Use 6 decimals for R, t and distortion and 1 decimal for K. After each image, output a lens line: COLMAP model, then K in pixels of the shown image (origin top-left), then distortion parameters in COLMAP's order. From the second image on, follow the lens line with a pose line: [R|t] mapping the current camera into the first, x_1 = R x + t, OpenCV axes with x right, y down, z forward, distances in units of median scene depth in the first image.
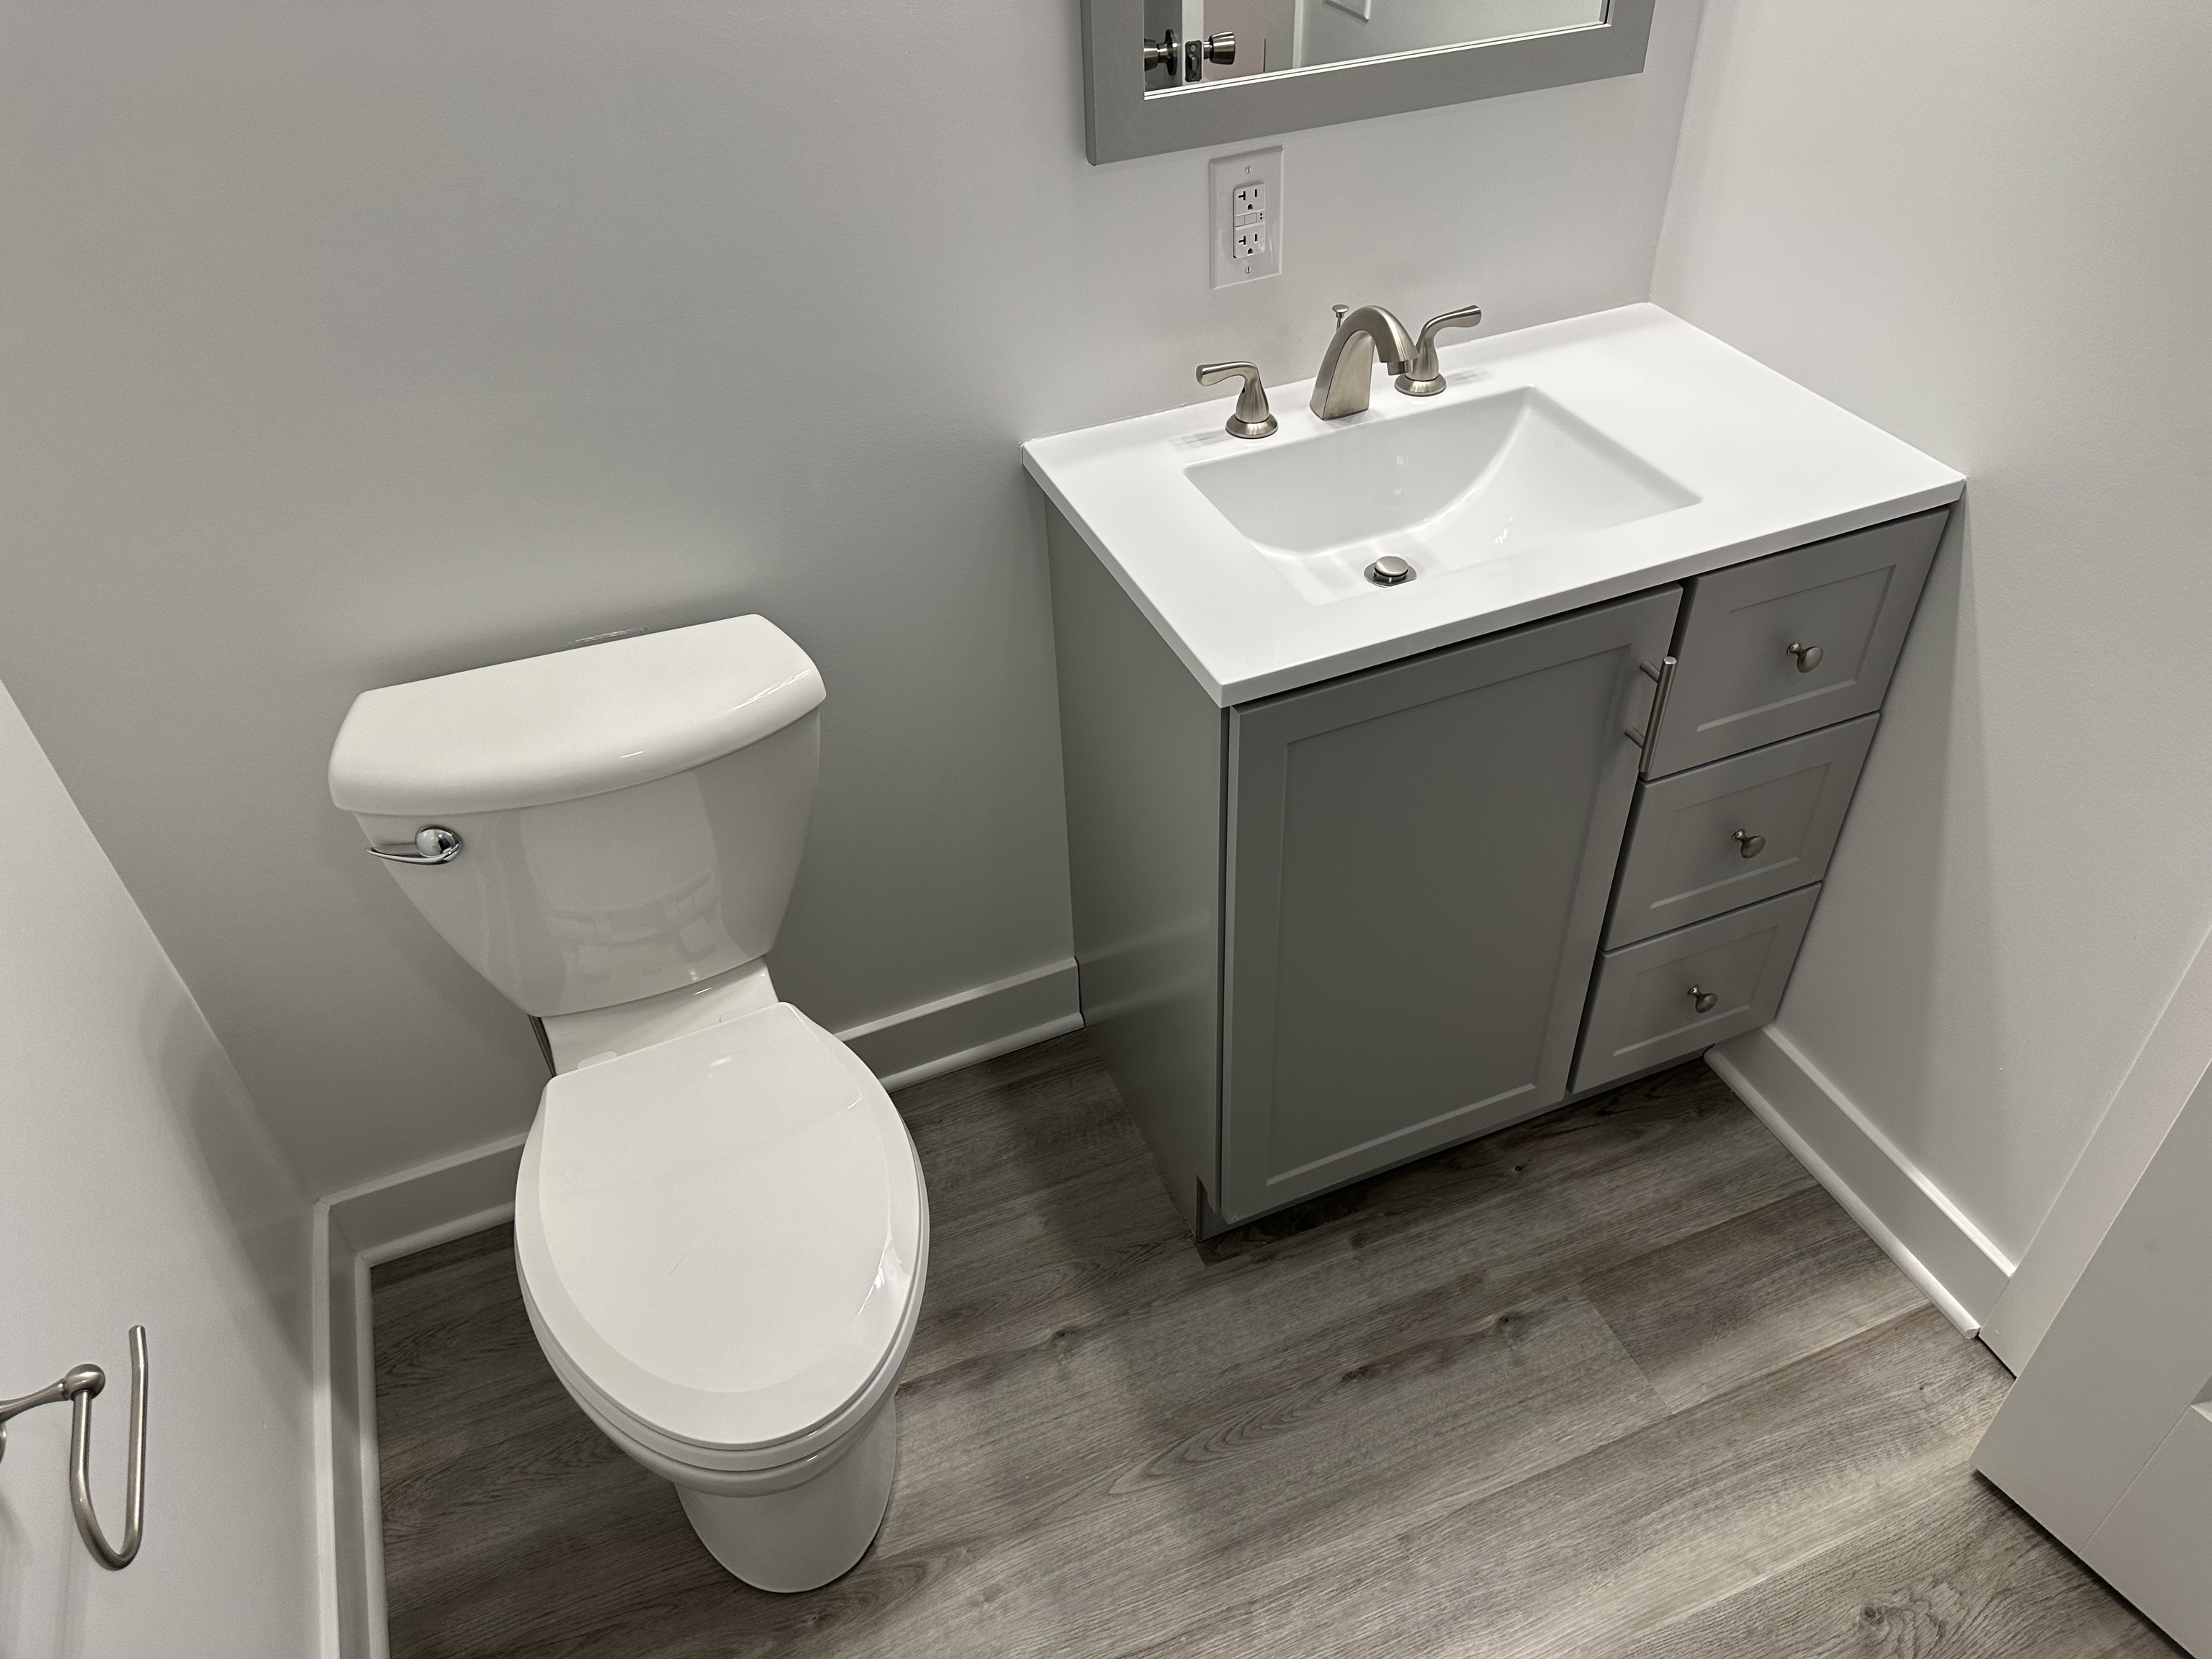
lens RADIAL K [[1553.7, 0, 1090.4], [0, 1553.7, 828.4], [0, 0, 1]] dist [0.114873, -0.183112]
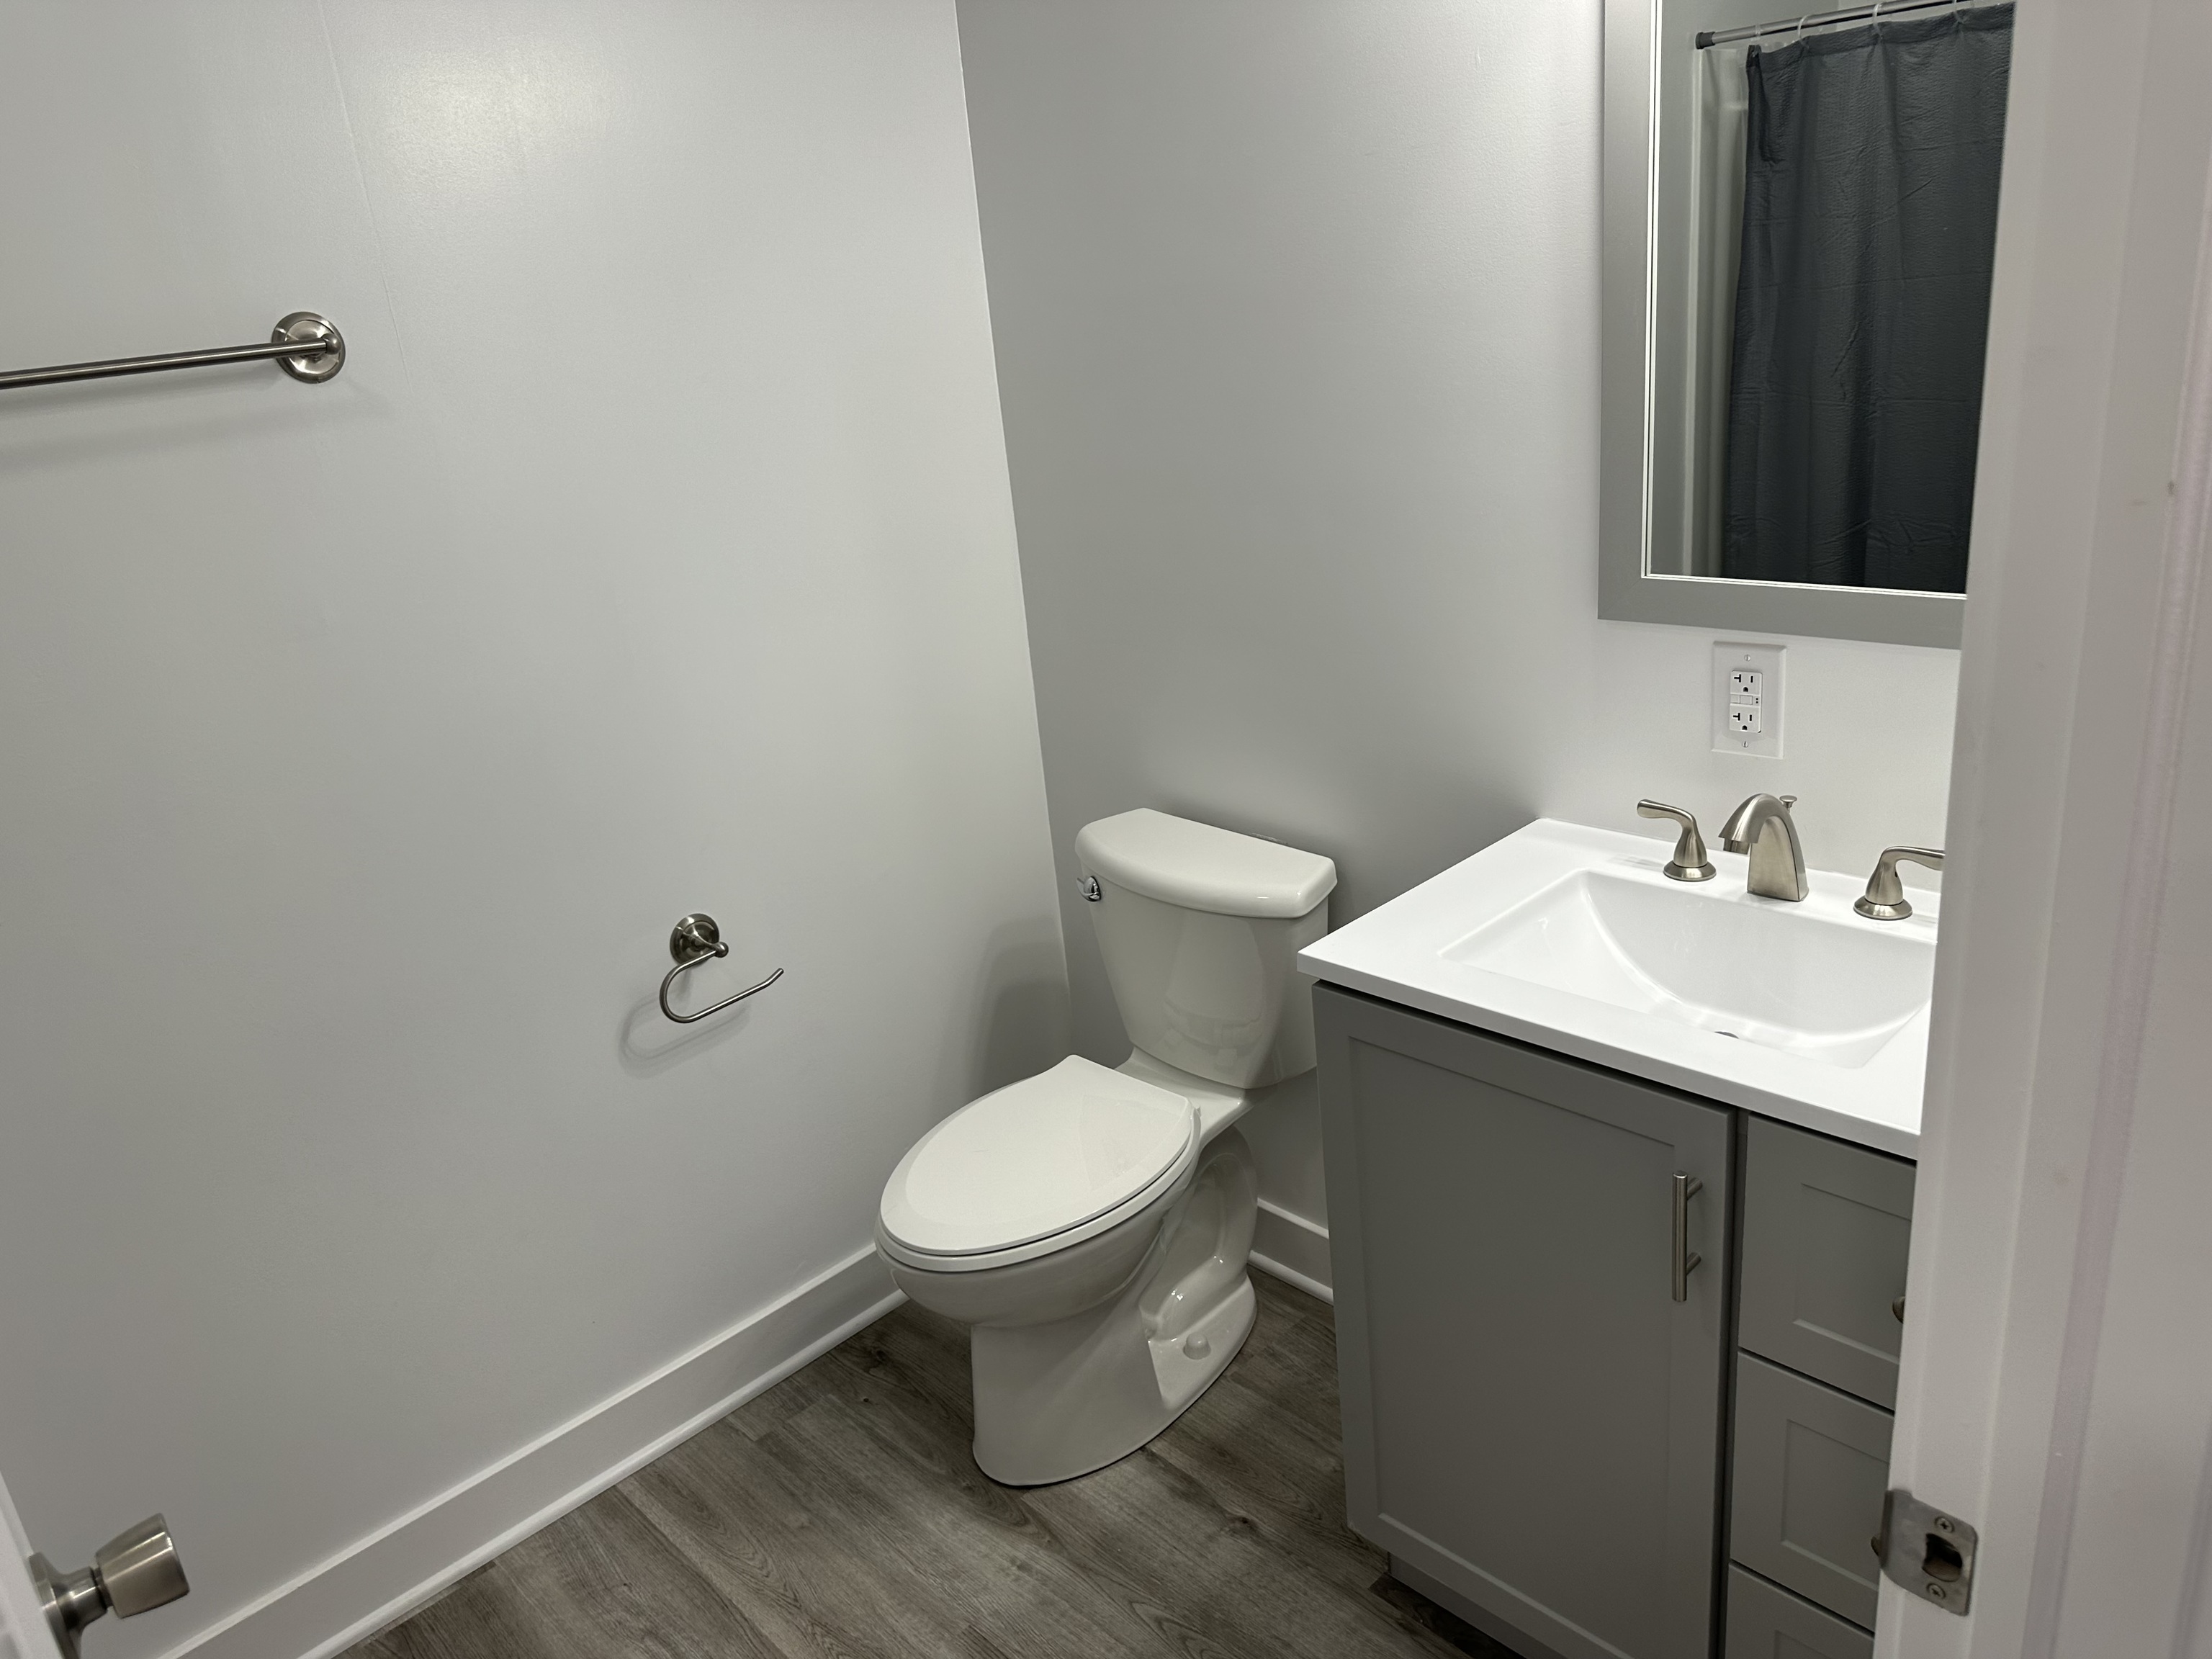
lens RADIAL K [[1553.7, 0, 1090.4], [0, 1553.7, 828.4], [0, 0, 1]] dist [0.114873, -0.183112]
pose [[0.380195, 0.316451, -0.869086, 0.870528], [-0.532825, 0.842996, 0.073858, -0.142818], [0.756009, 0.434991, 0.489116, 0.149929]]
